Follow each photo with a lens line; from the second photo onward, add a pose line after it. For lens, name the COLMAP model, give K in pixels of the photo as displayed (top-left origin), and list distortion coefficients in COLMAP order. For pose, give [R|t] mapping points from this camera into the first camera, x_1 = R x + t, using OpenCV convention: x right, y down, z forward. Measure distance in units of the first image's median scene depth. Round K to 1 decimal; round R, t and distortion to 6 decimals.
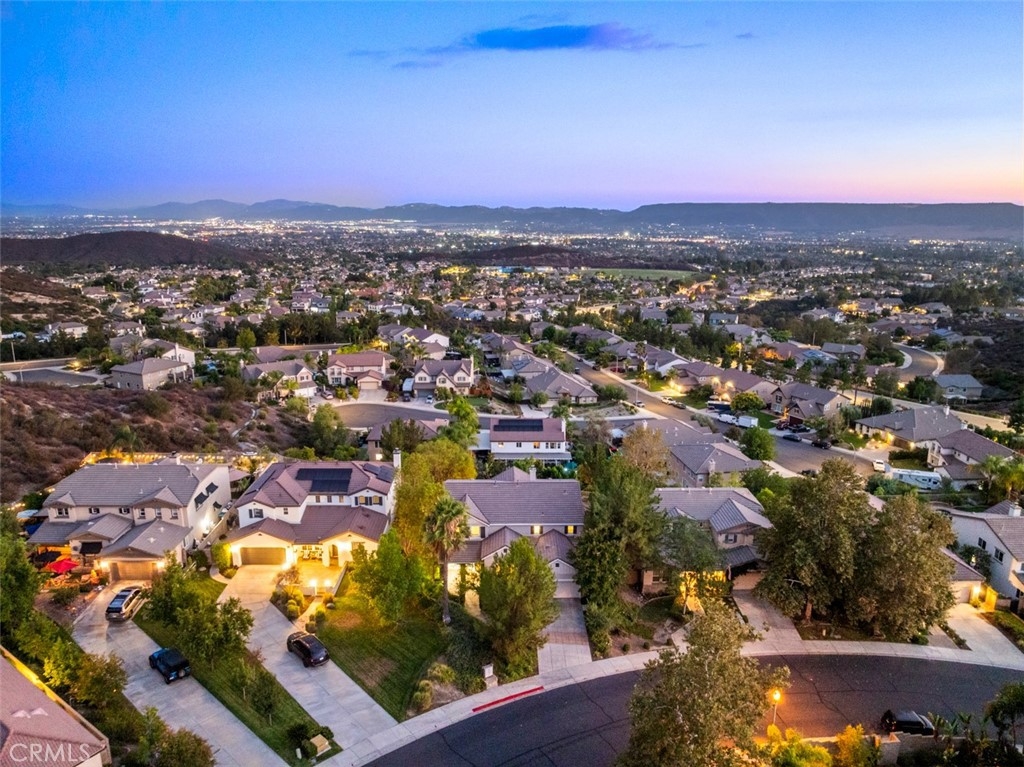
lens RADIAL K [[790.8, 0, 512.0], [0, 790.8, 383.5], [0, 0, 1]] dist [-0.046547, 0.003542]
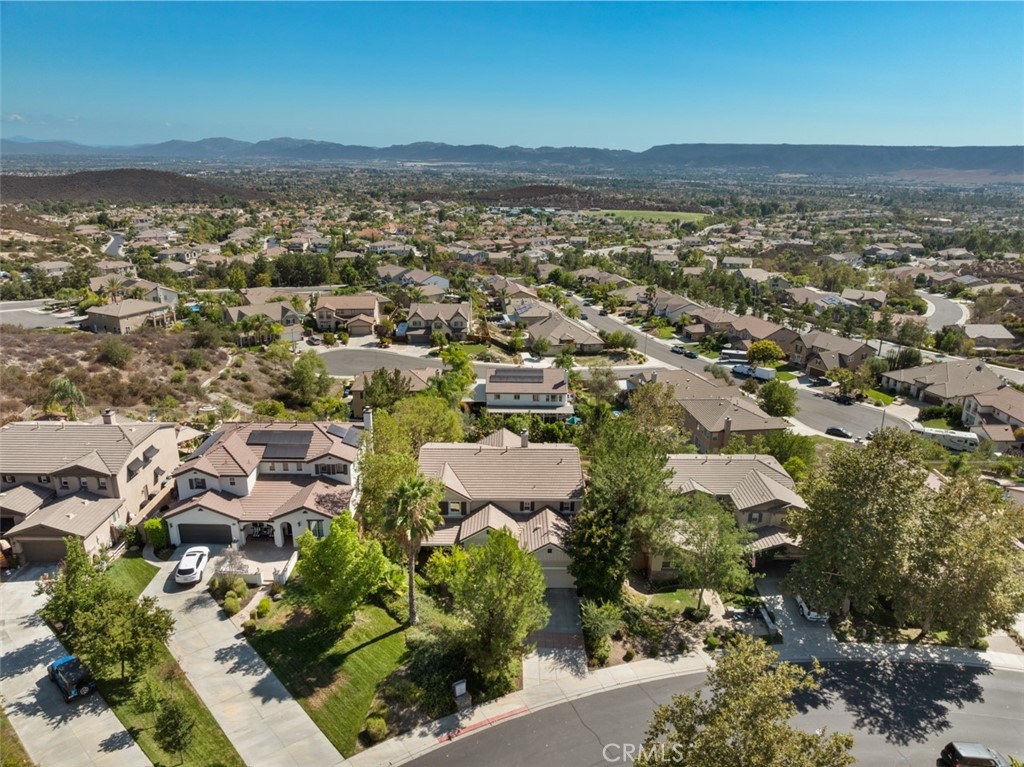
lens RADIAL K [[790.8, 0, 512.0], [0, 790.8, 383.5], [0, 0, 1]] dist [-0.046547, 0.003542]
pose [[0.999909, 0.009521, -0.009511, 0.006417], [-0.008819, 0.997413, 0.071335, -0.002006], [0.010166, -0.071245, 0.997407, 0.046848]]
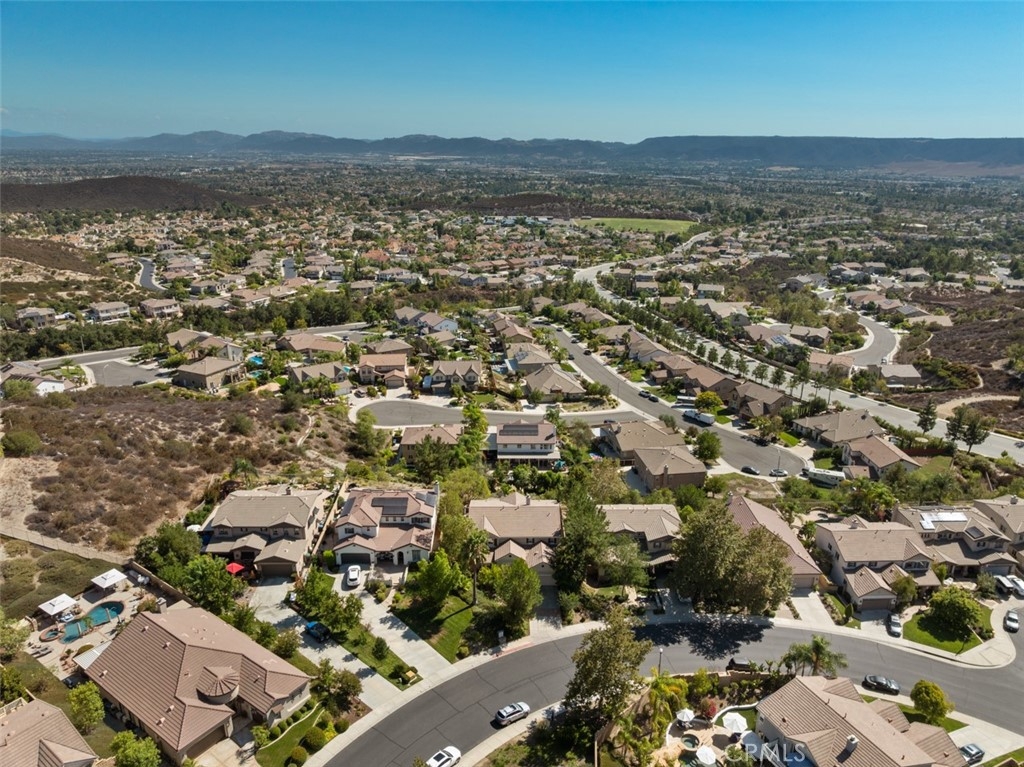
lens RADIAL K [[802.6, 0, 512.0], [0, 802.6, 383.5], [0, 0, 1]] dist [-0.040457, -0.006572]
pose [[0.999996, 0.002225, -0.001472, -0.000860], [-0.002092, 0.996402, 0.084722, -0.074586], [0.001655, -0.084718, 0.996404, -0.158322]]
